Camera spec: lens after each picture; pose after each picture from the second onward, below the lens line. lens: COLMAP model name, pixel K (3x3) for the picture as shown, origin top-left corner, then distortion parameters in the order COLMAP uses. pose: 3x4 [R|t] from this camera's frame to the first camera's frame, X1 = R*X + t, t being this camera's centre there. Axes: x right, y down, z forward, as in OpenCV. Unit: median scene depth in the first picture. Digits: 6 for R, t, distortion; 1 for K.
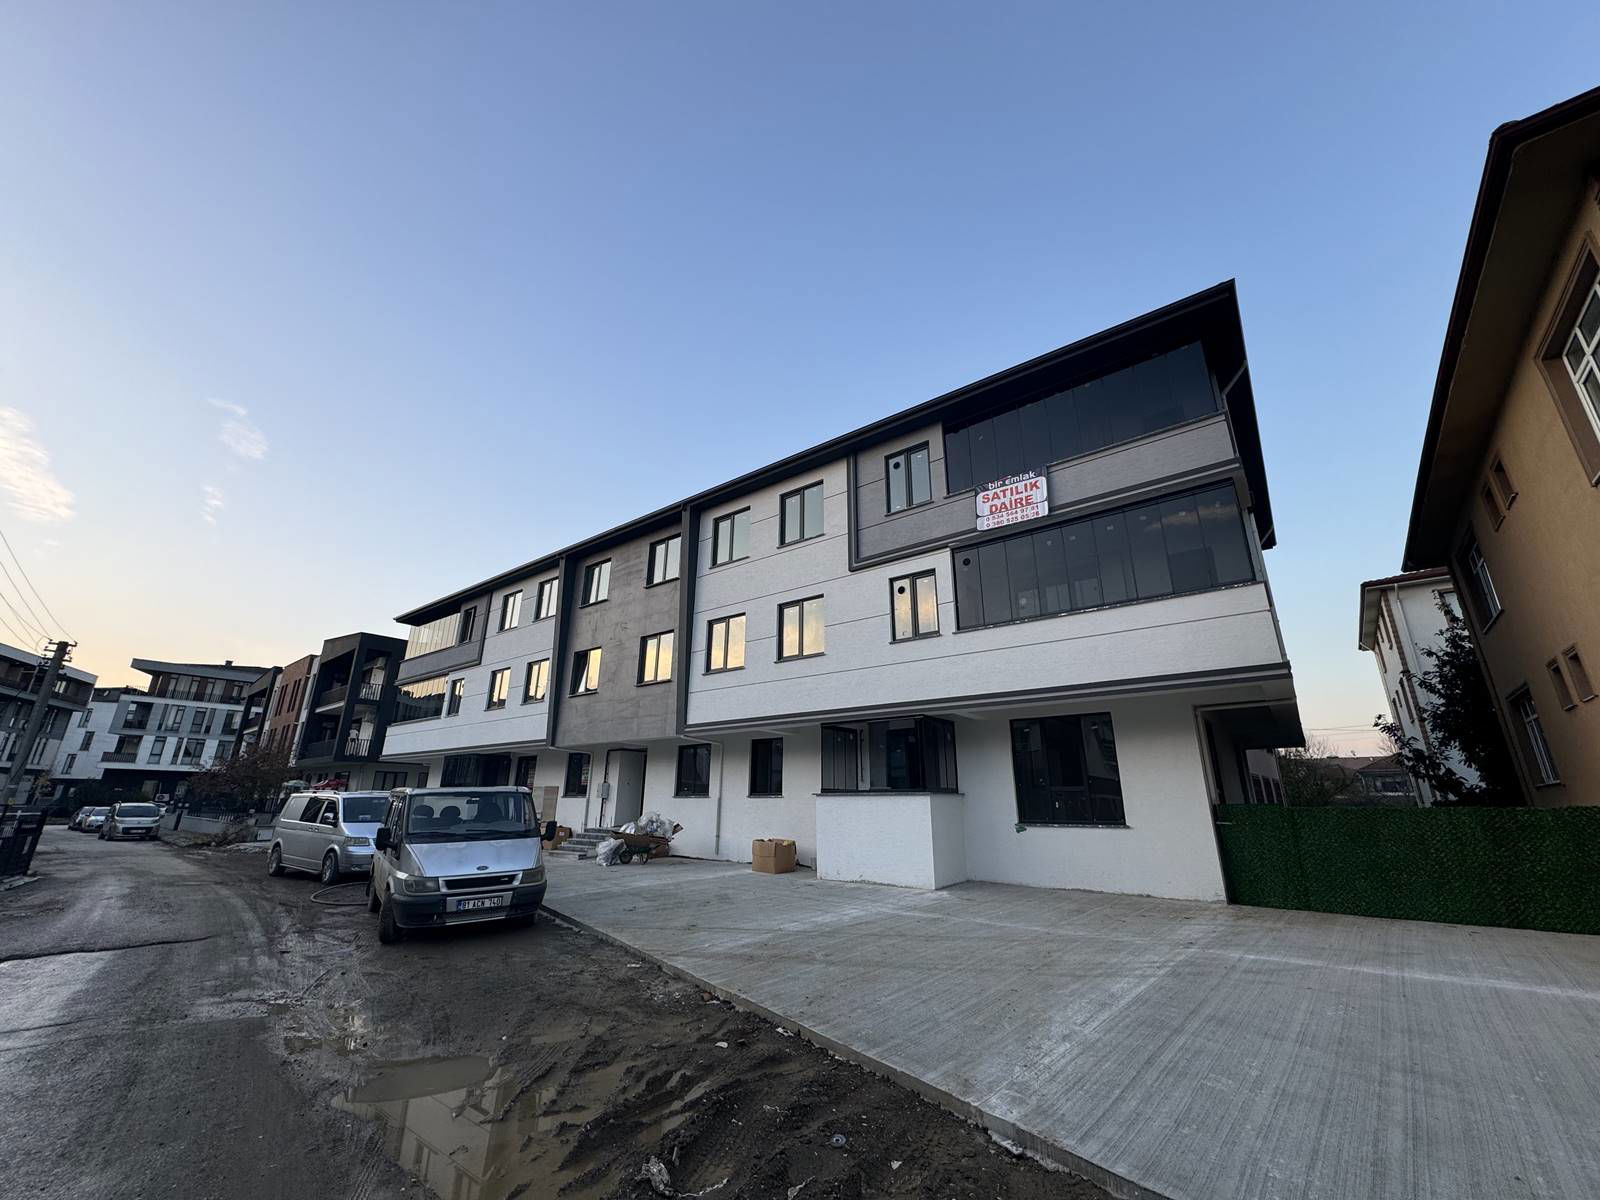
lens RADIAL K [[634.3, 0, 800.7], [0, 634.3, 600.8], [0, 0, 1]] dist [-0.001689, -0.000115]
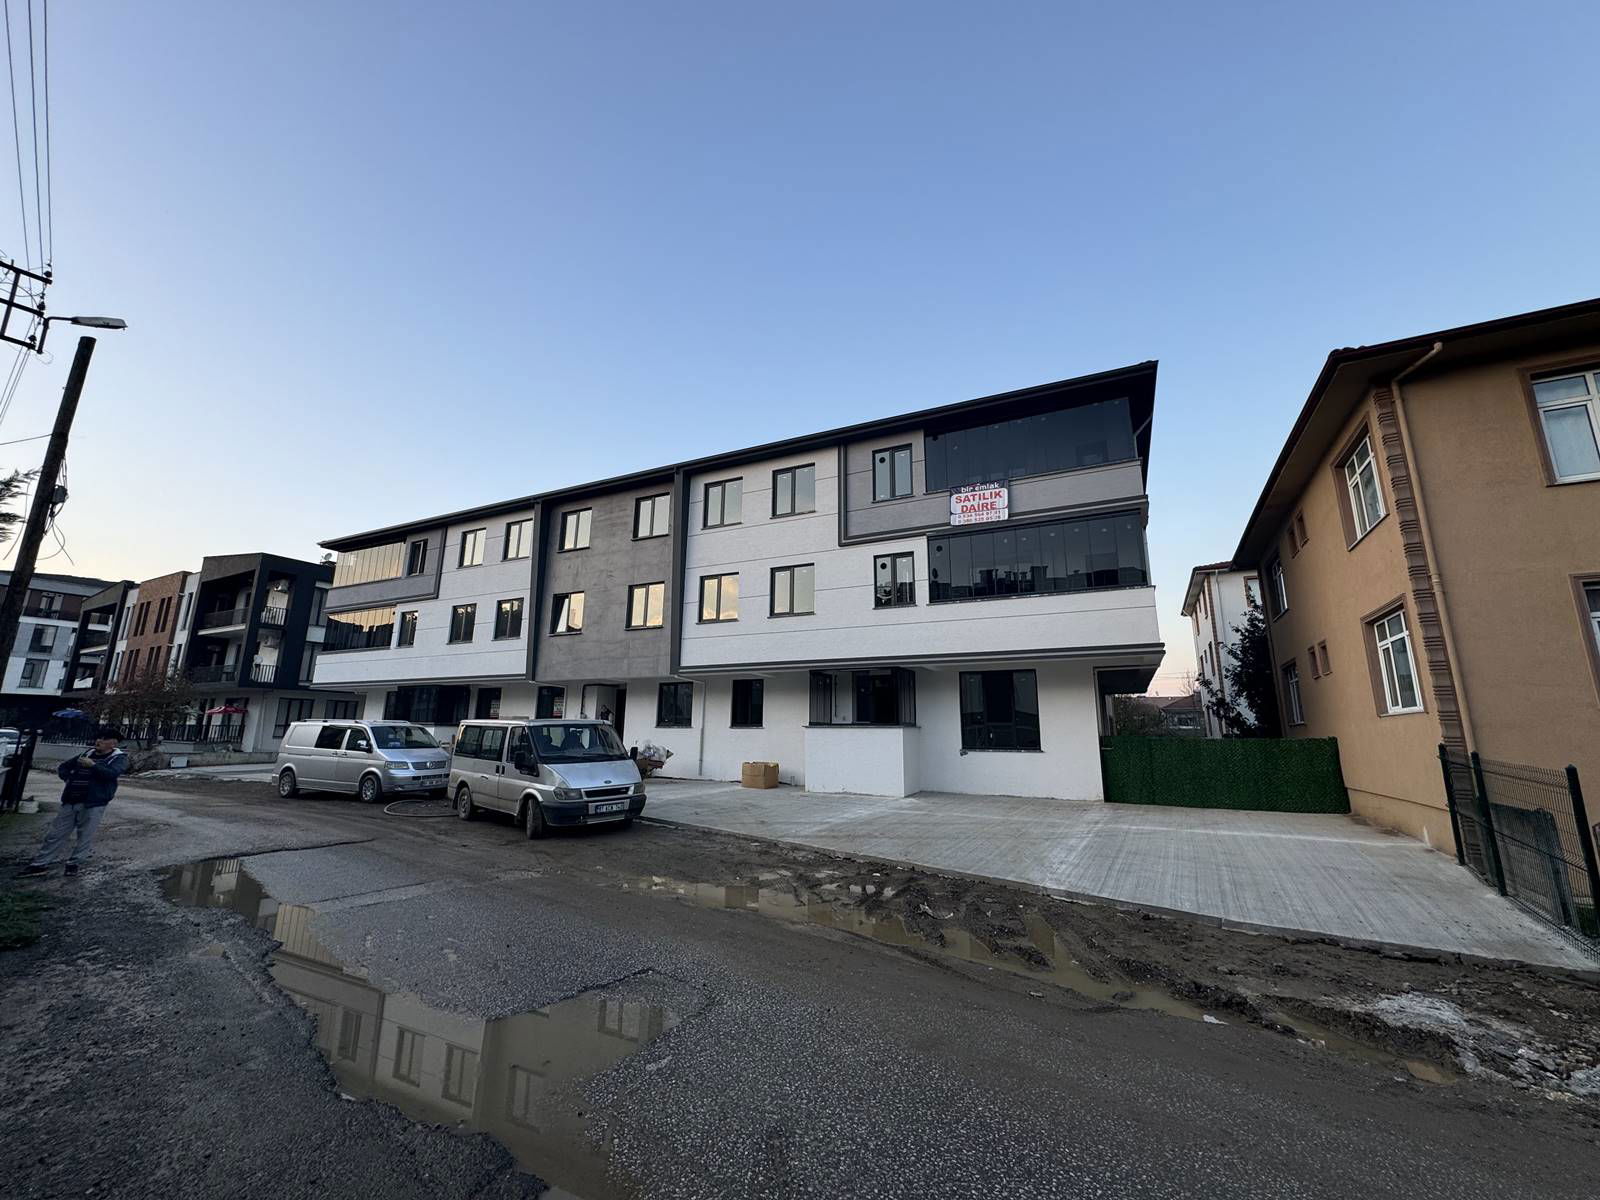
lens RADIAL K [[634.3, 0, 800.7], [0, 634.3, 600.8], [0, 0, 1]] dist [-0.001689, -0.000115]
pose [[0.979920, 0.045009, 0.194243, -0.174653], [-0.065097, 0.993025, 0.098302, -0.044782], [-0.188463, -0.108973, 0.976016, -0.135287]]
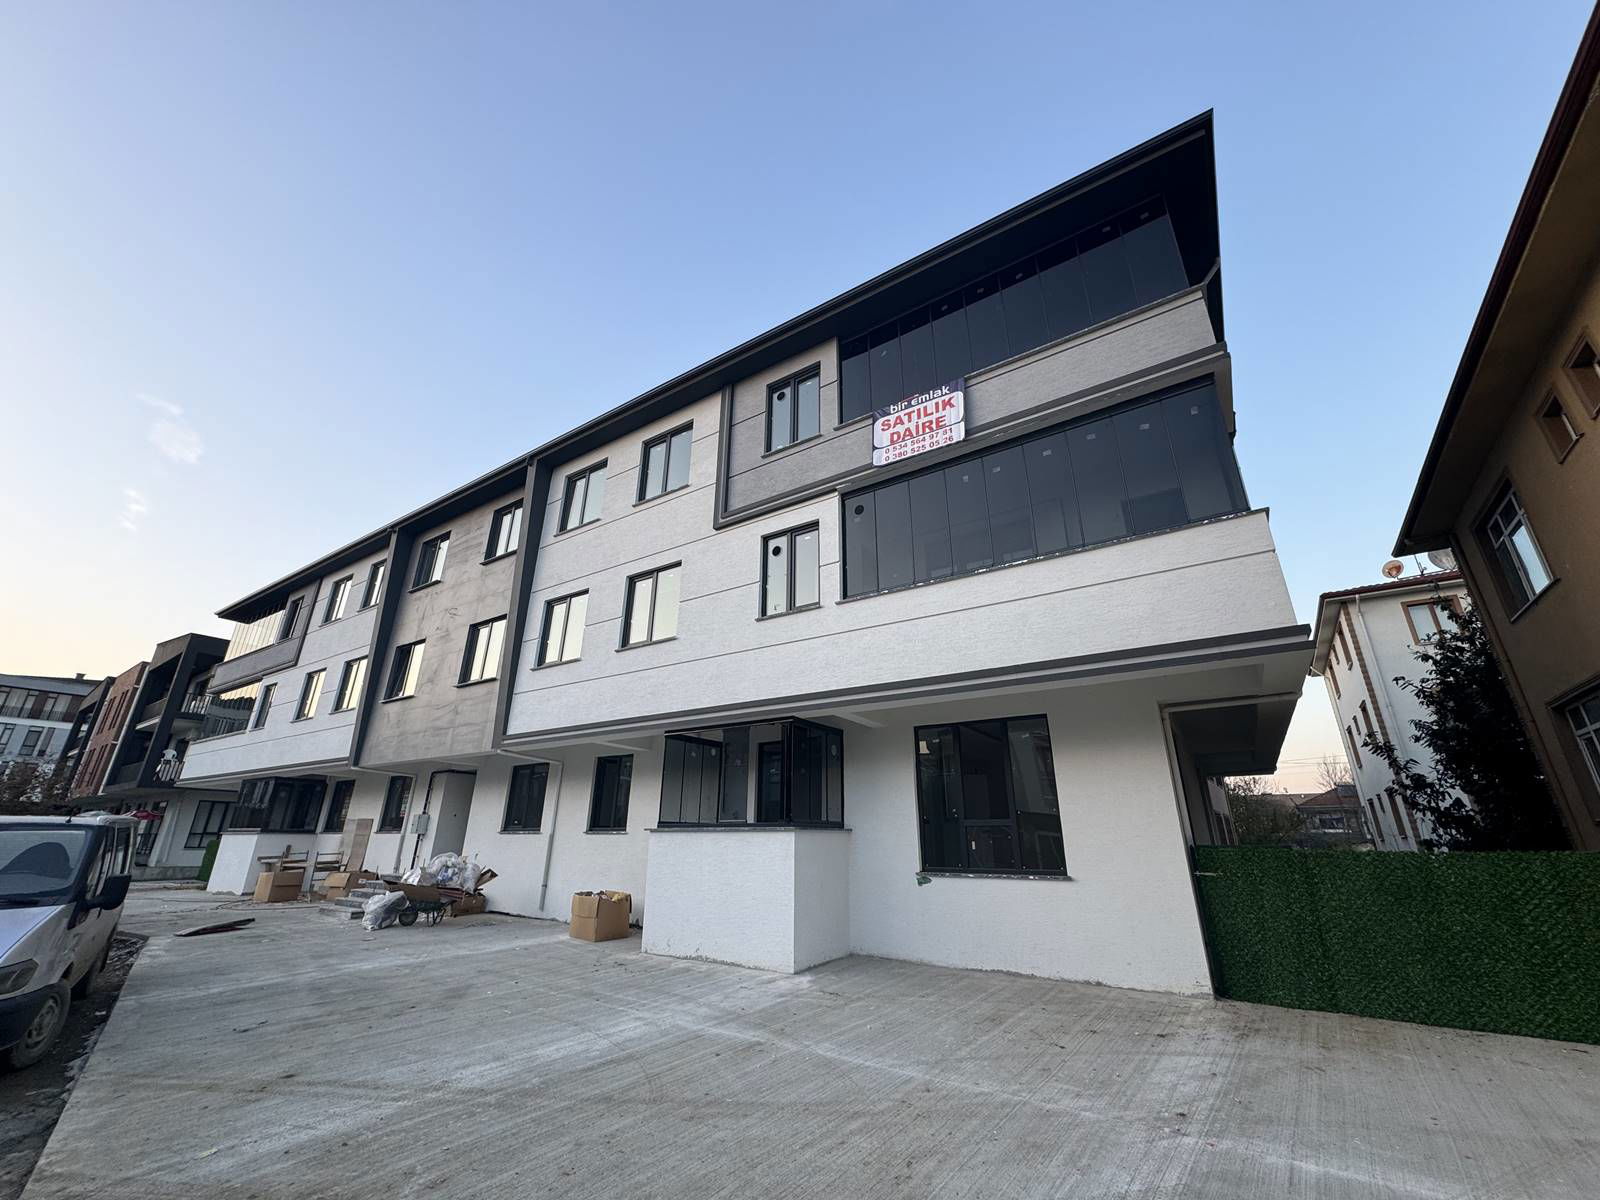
lens RADIAL K [[634.3, 0, 800.7], [0, 634.3, 600.8], [0, 0, 1]] dist [-0.001689, -0.000115]
pose [[0.997082, 0.027807, 0.071095, 0.100349], [-0.024153, 0.998368, -0.051745, 0.058745], [-0.072418, 0.049877, 0.996126, 0.191710]]
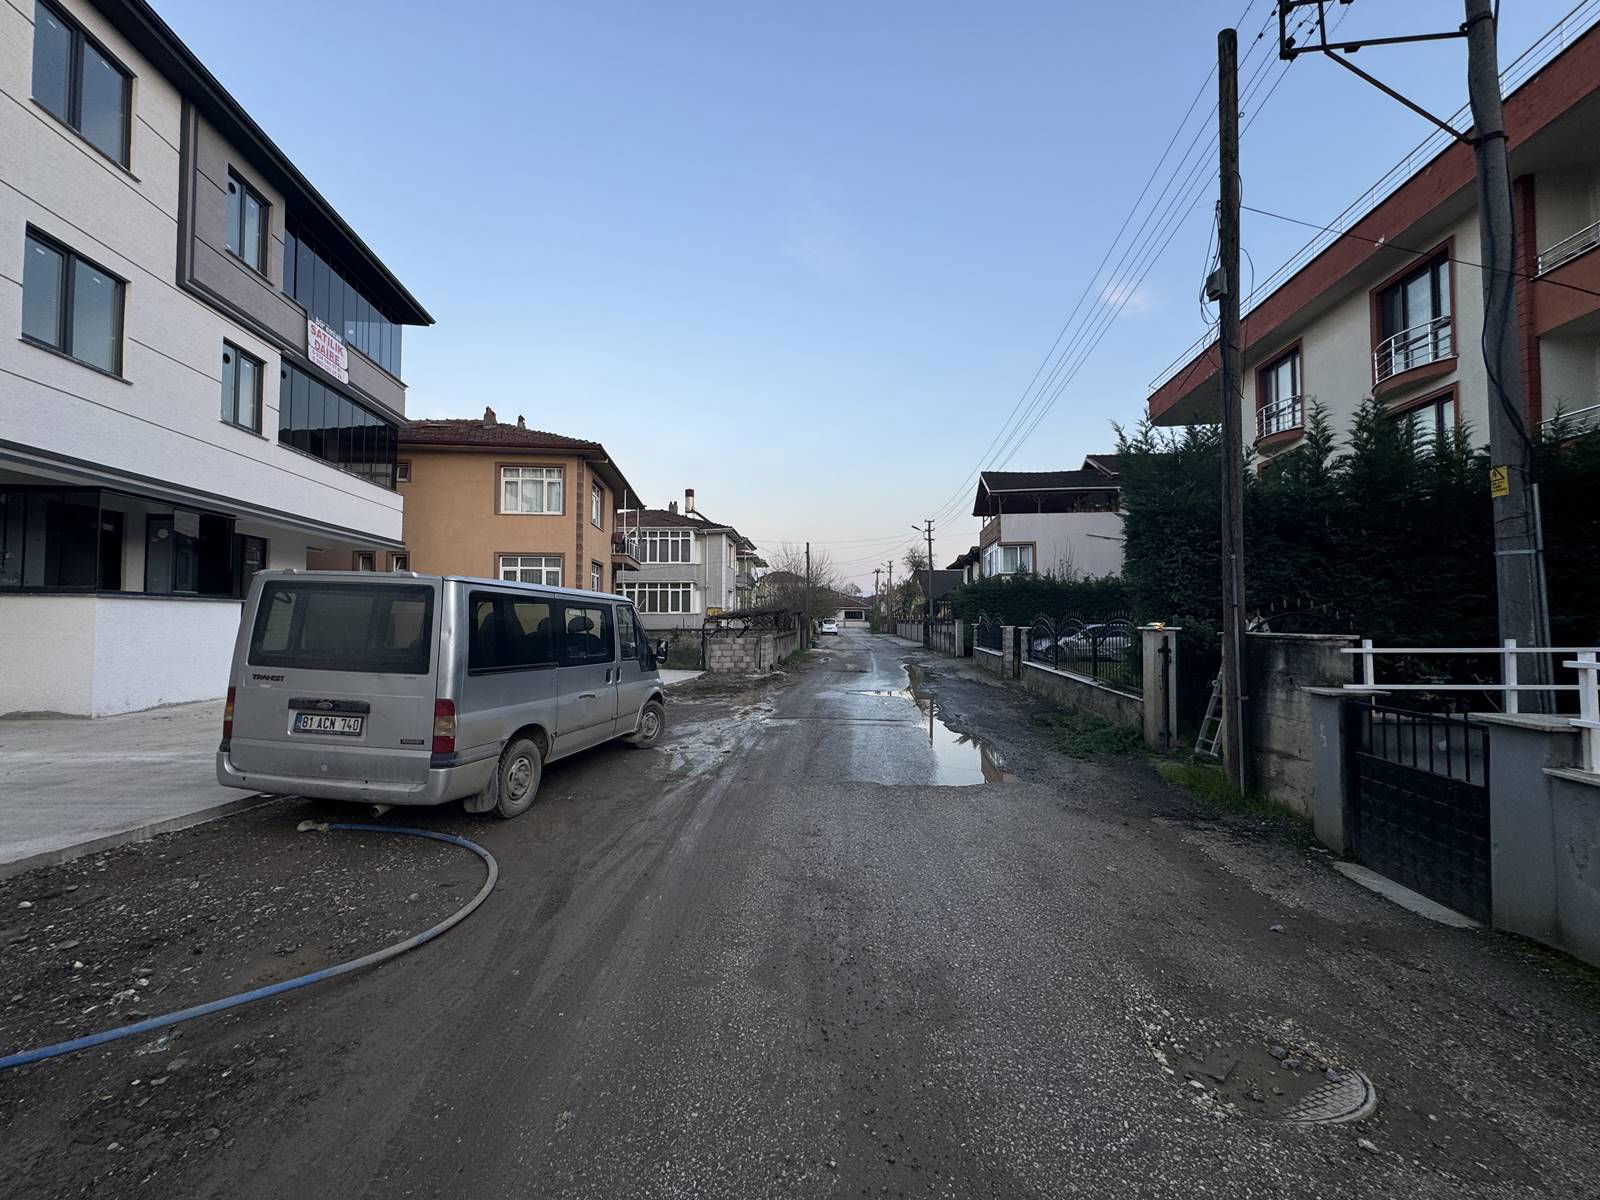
lens RADIAL K [[634.3, 0, 800.7], [0, 634.3, 600.8], [0, 0, 1]] dist [-0.001689, -0.000115]
pose [[-0.717560, 0.010619, 0.696416, -0.681446], [-0.223255, 0.943618, -0.244421, 0.226937], [-0.659746, -0.330865, -0.674732, 0.709503]]
